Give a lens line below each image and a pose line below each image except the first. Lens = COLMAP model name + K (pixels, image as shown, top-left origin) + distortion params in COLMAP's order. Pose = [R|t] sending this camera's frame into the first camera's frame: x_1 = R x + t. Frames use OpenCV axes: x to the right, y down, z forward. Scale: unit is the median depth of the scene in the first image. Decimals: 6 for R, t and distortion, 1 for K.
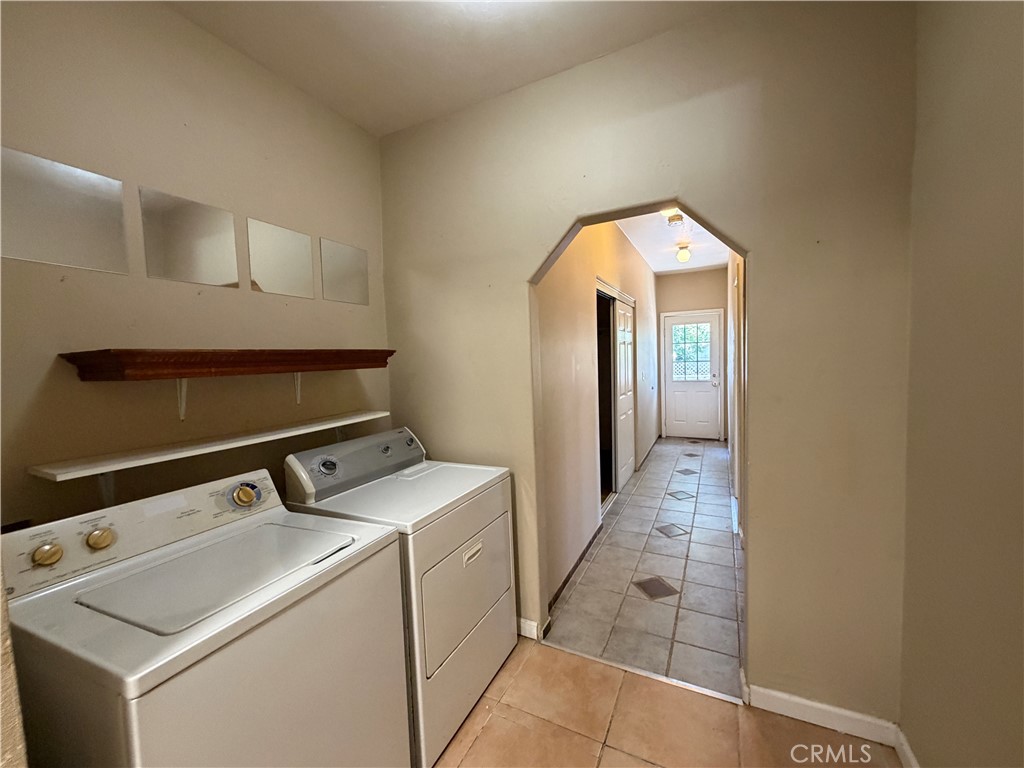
lens RADIAL K [[406.5, 0, 510.9], [0, 406.5, 382.8], [0, 0, 1]] dist [0.001669, -0.001128]
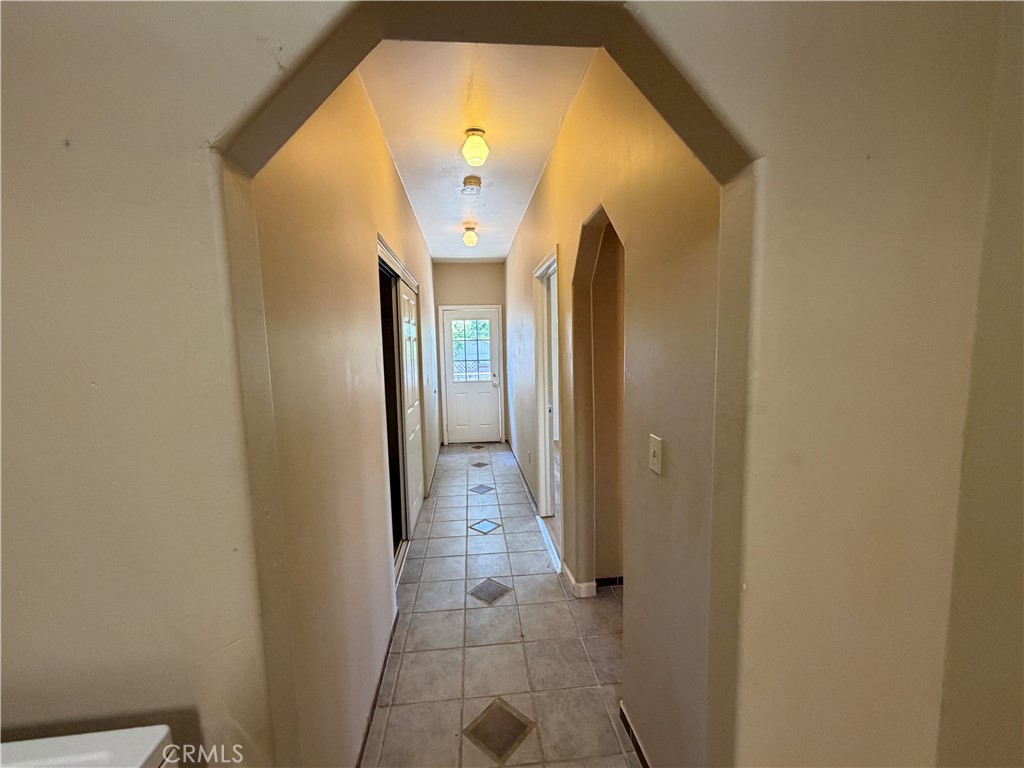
lens RADIAL K [[406.5, 0, 507.0], [0, 406.5, 385.5], [0, 0, 1]] dist [0.001669, -0.001128]
pose [[0.846407, -0.035839, 0.531329, 0.023767], [0.025637, 0.999318, 0.026567, -0.023814], [-0.531919, -0.008865, 0.846749, 0.234394]]
